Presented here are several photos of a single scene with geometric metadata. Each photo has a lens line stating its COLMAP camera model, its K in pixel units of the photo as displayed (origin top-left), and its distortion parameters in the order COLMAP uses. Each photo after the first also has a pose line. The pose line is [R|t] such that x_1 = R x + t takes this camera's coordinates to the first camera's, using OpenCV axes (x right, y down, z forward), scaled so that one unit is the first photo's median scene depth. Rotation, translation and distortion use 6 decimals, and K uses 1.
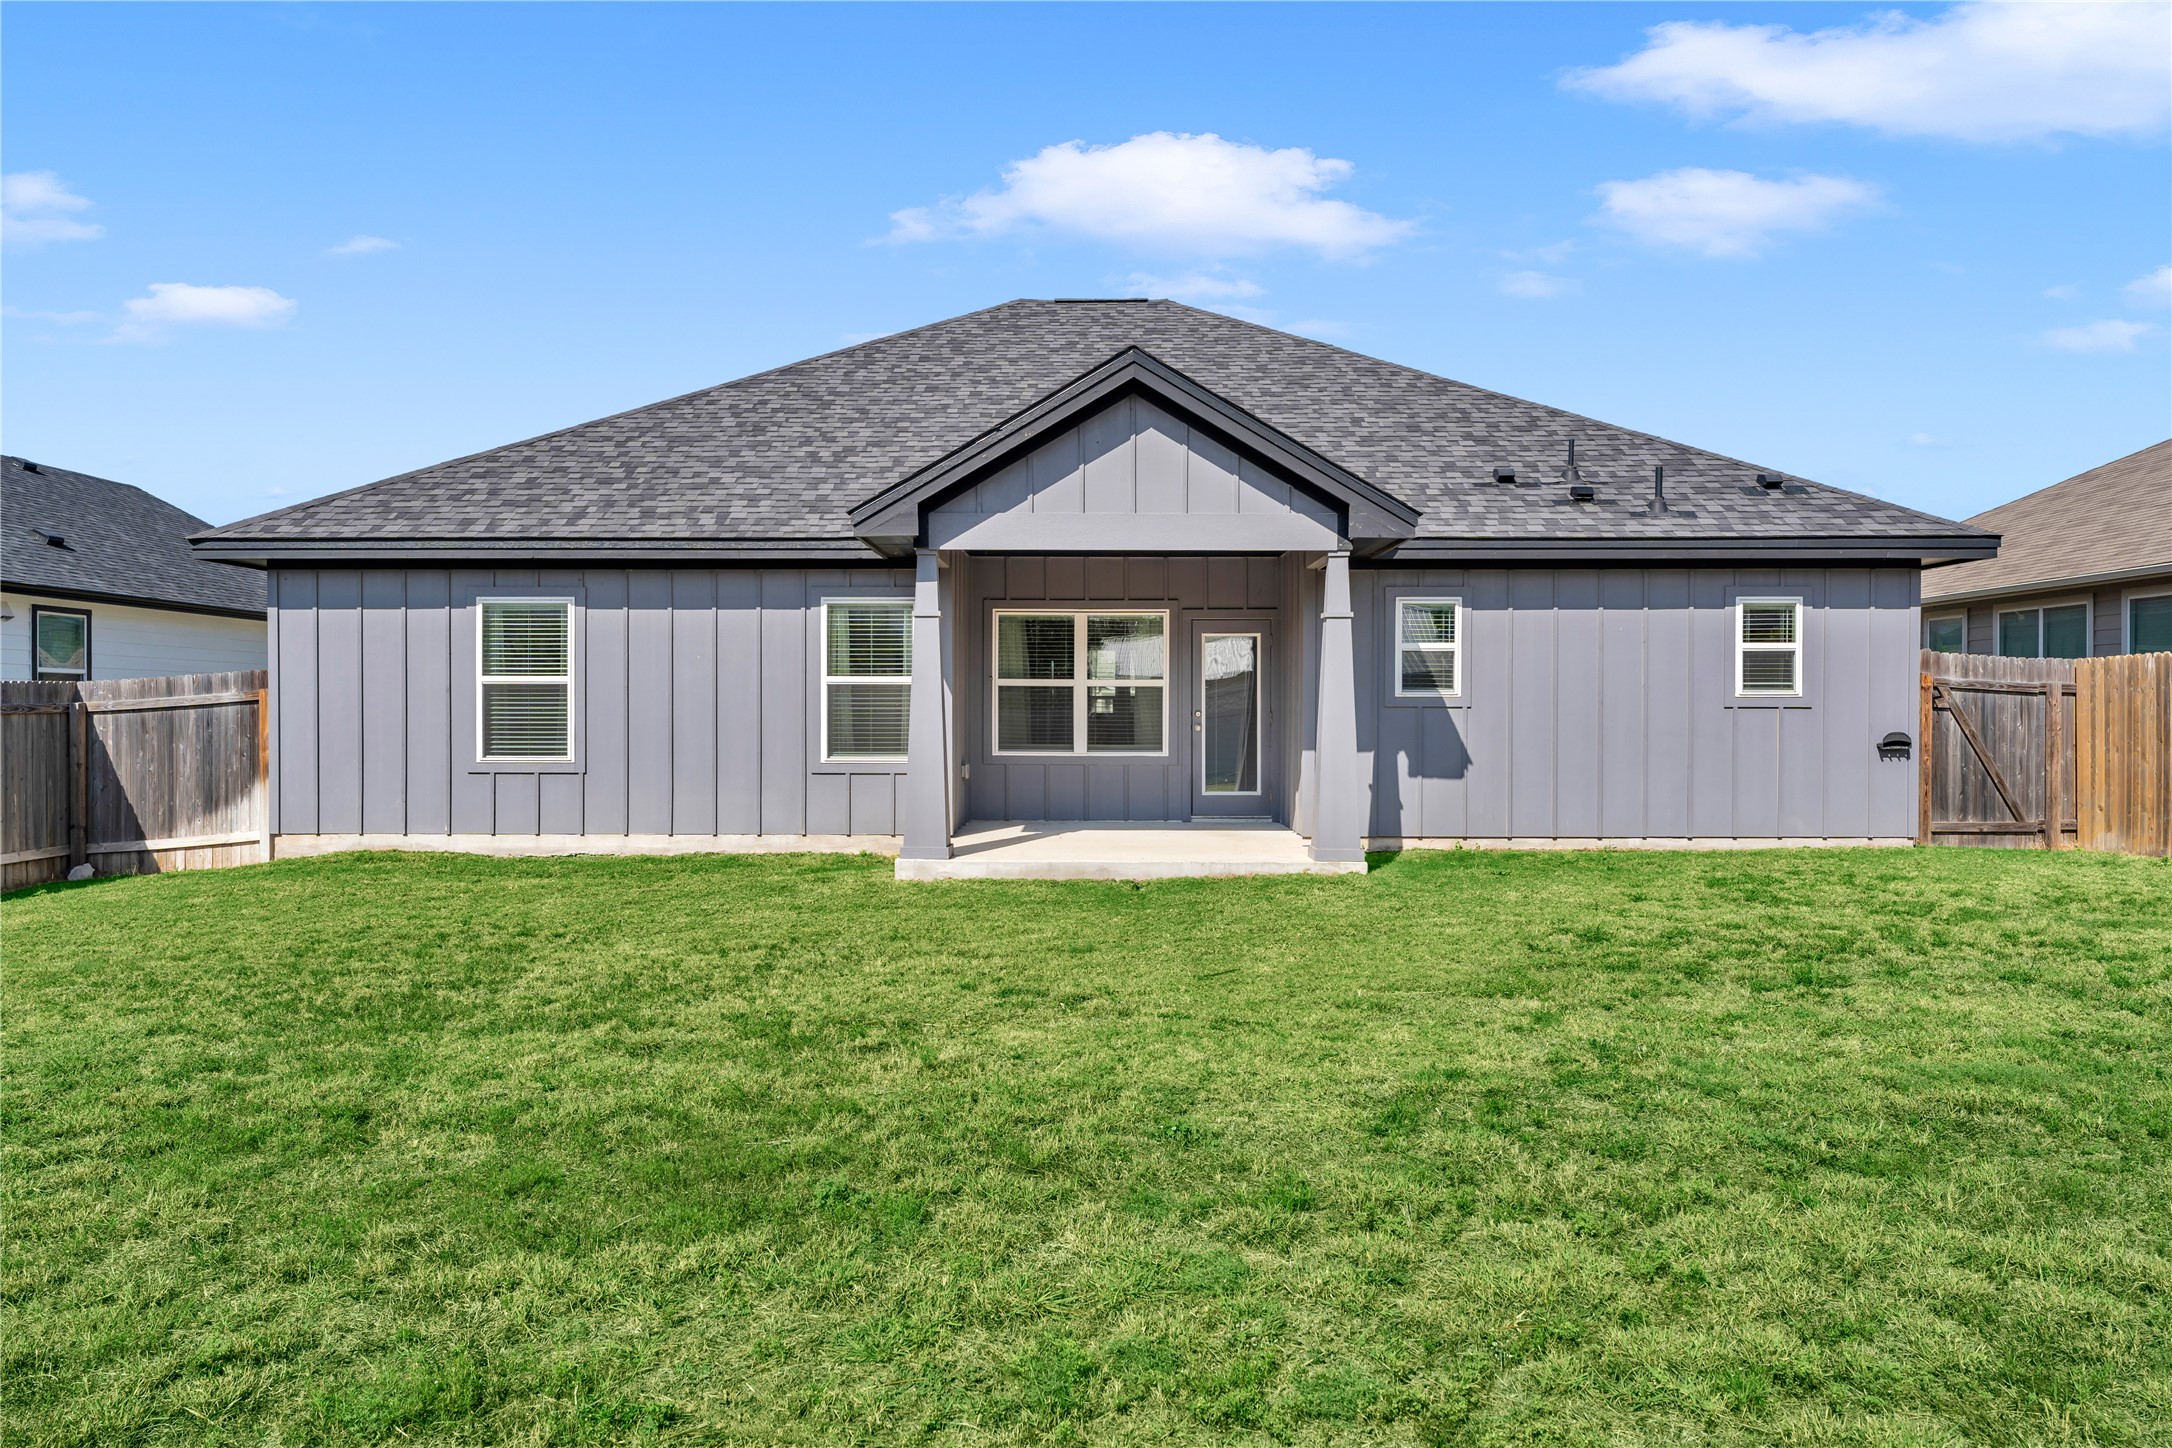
lens RADIAL K [[1501.1, 0, 1085.5], [0, 1501.1, 714.7], [0, 0, 1]] dist [-0.003903, -0.003185]
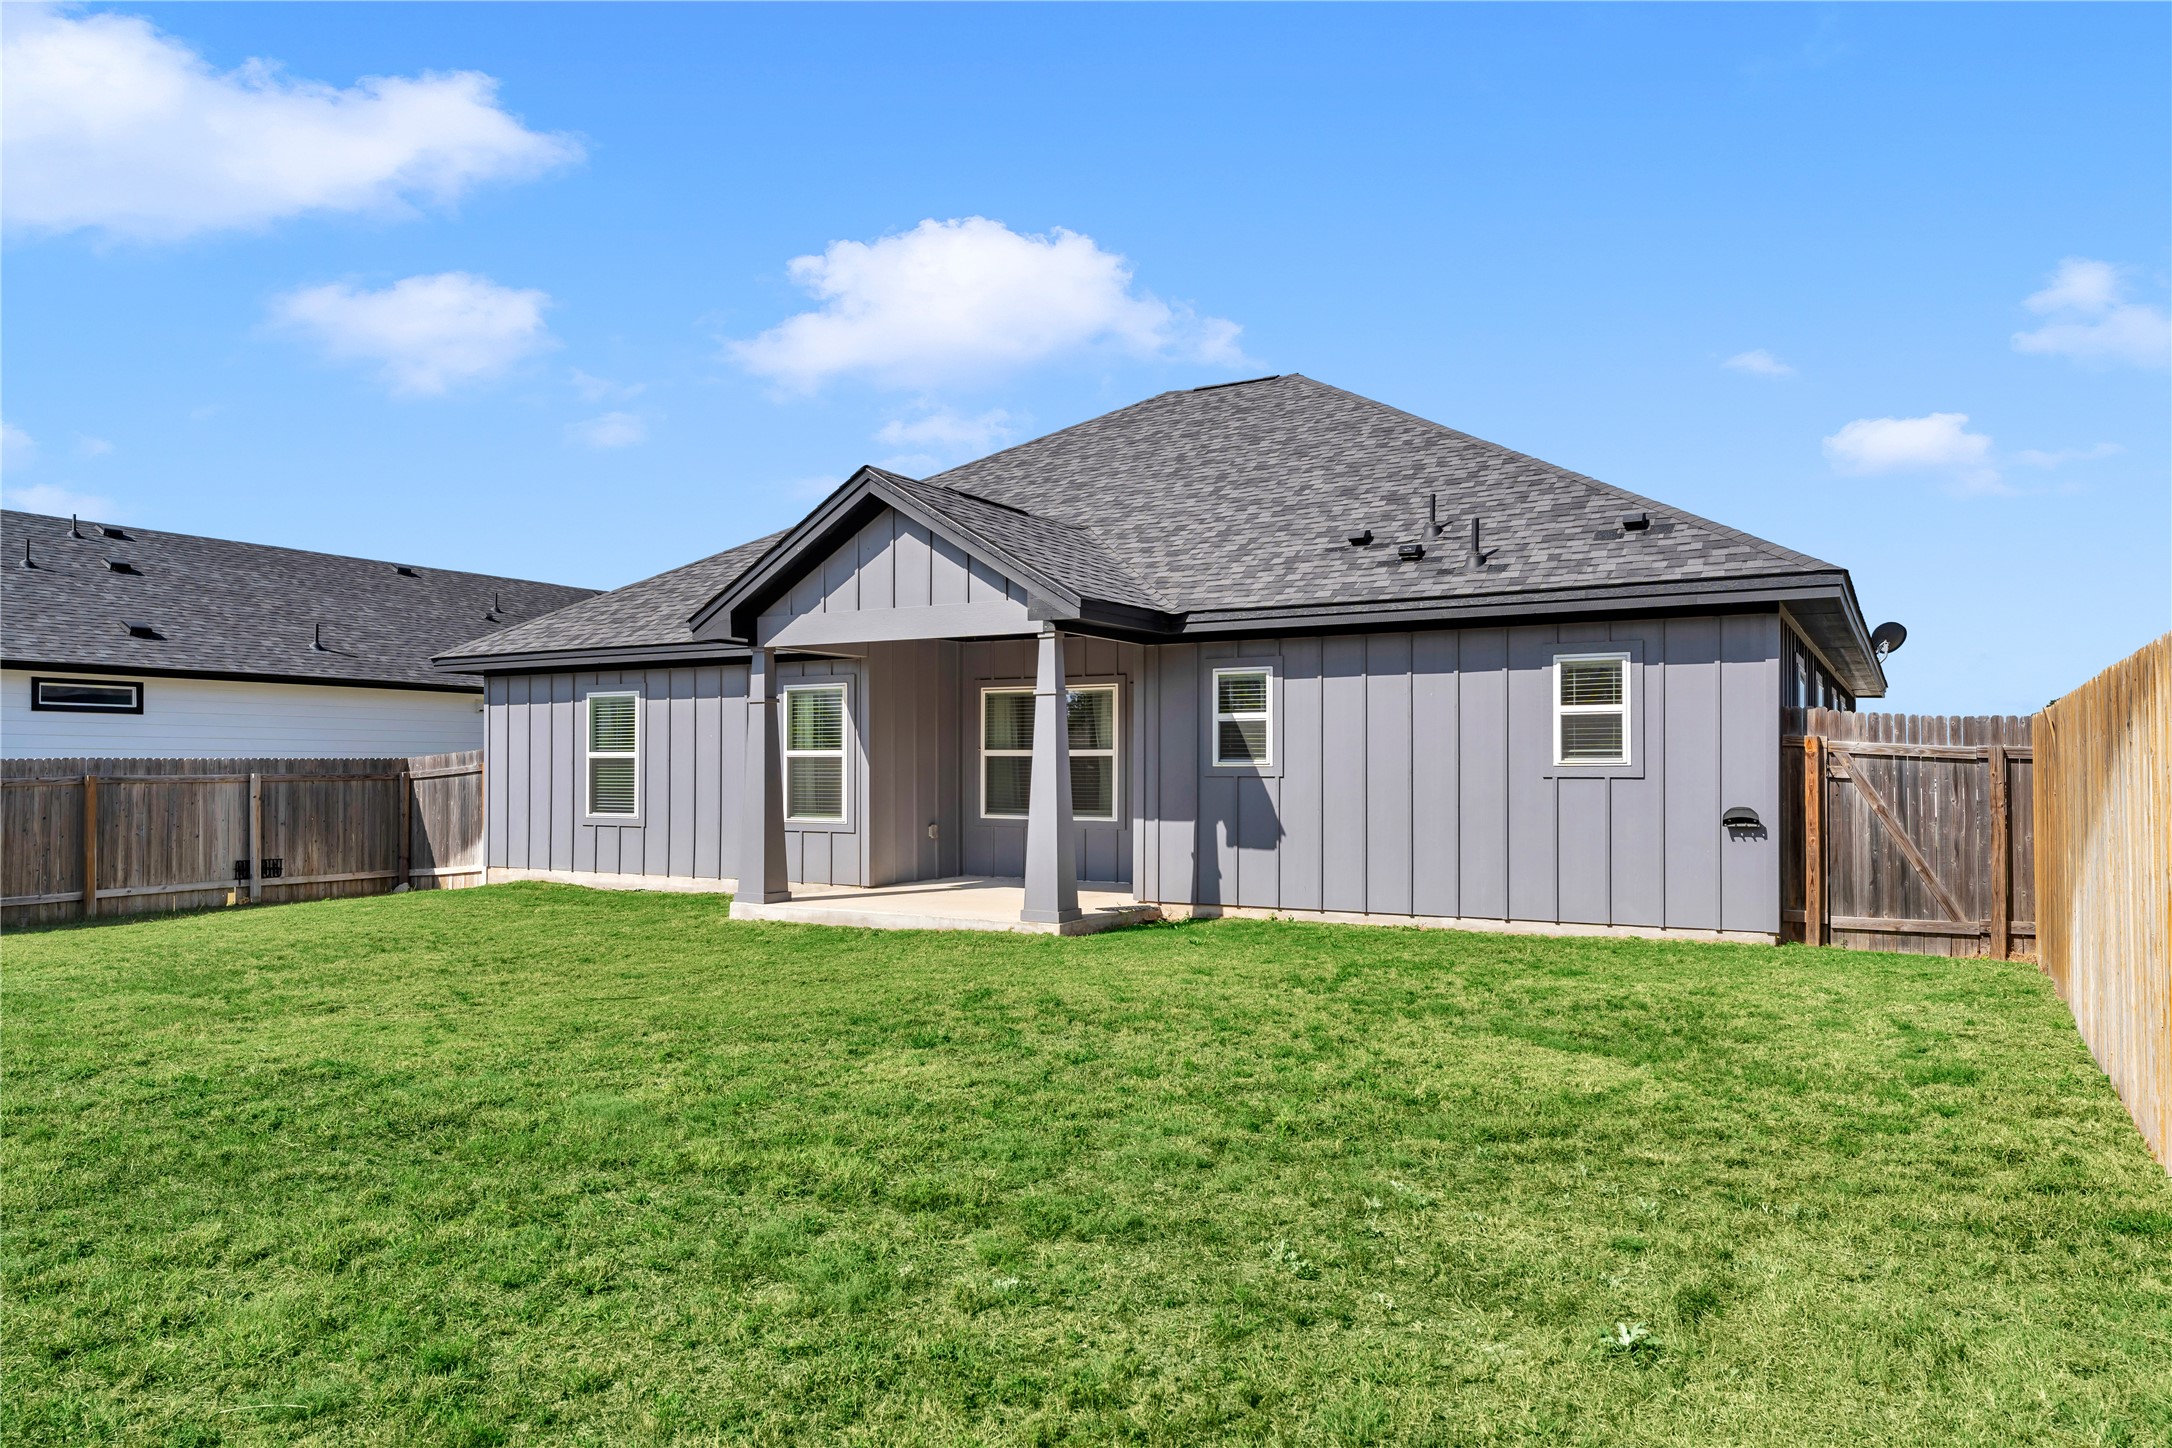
lens RADIAL K [[1501.1, 0, 1085.3], [0, 1501.1, 735.9], [0, 0, 1]] dist [-0.003903, -0.003185]
pose [[0.859978, -0.012183, -0.510186, 0.650812], [-0.000801, 0.999682, -0.025223, -0.007005], [0.510331, 0.022100, 0.859694, 0.080724]]
